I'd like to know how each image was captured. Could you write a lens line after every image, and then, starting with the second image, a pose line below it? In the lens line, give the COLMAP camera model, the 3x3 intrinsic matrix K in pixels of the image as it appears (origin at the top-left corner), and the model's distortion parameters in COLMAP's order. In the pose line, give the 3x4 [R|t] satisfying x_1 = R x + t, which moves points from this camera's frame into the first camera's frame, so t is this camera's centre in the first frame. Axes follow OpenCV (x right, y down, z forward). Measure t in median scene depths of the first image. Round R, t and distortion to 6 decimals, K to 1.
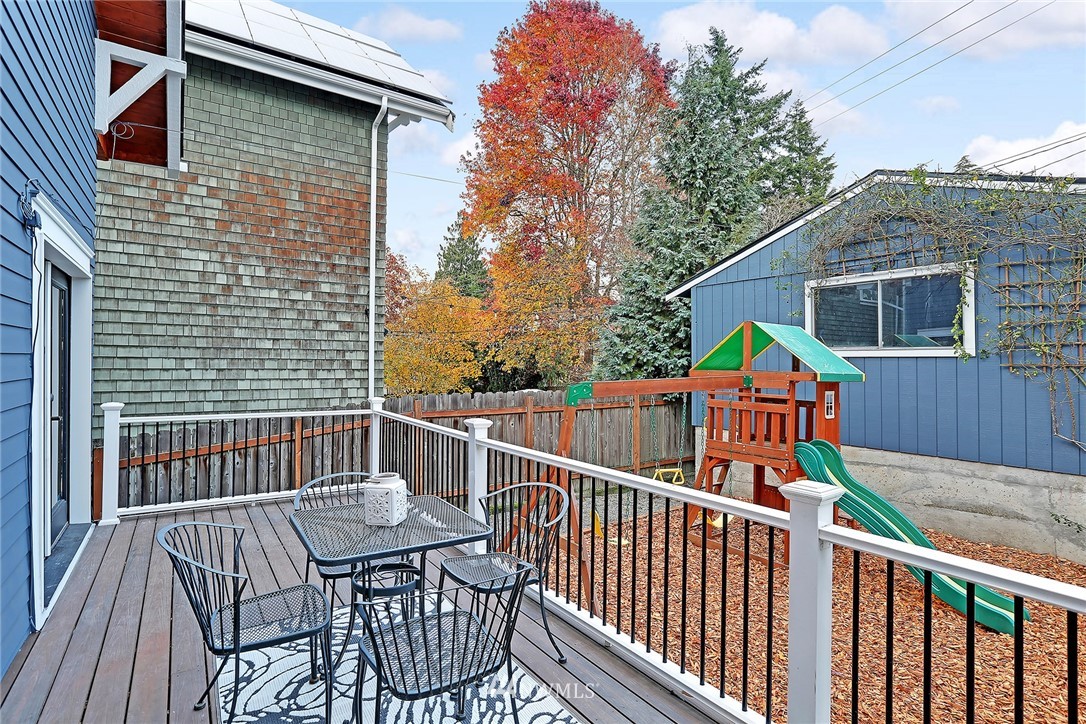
lens RADIAL K [[527.6, 0, 541.4], [0, 527.6, 353.0], [0, 0, 1]] dist [-0.018870, 0.001981]
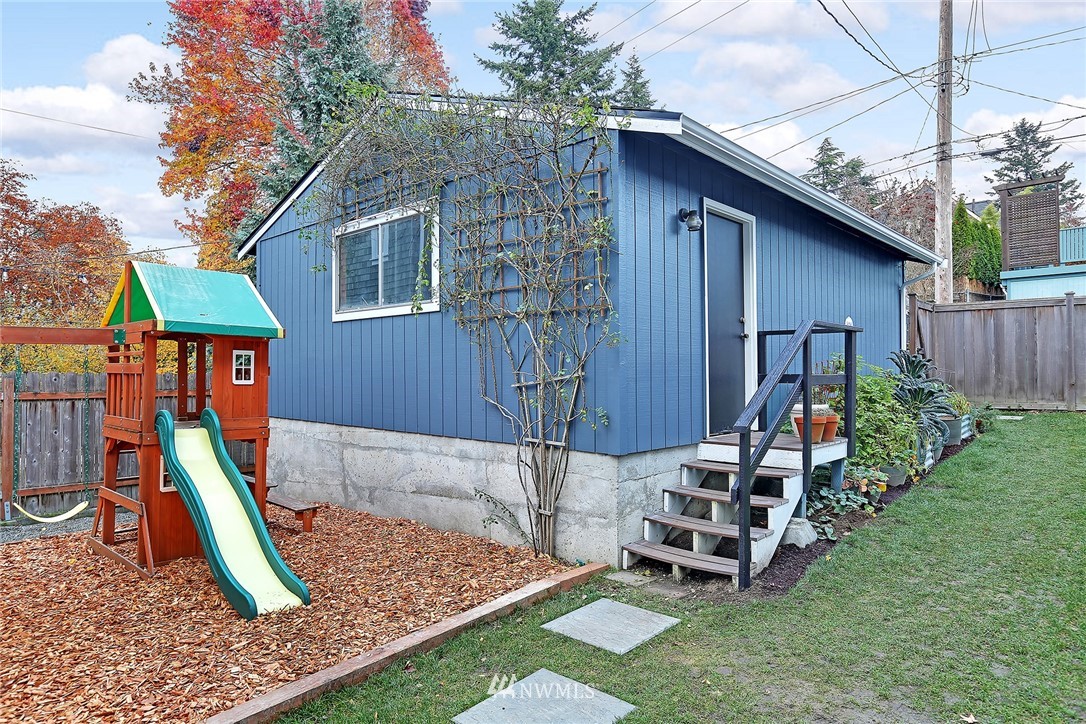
lens RADIAL K [[651.3, 0, 539.9], [0, 651.3, 370.8], [0, 0, 1]] dist [-0.017167, -0.000996]
pose [[0.977599, -0.005744, 0.210396, 0.641370], [0.002516, 0.999875, 0.015609, 0.072930], [-0.210459, -0.014730, 0.977492, -0.051150]]
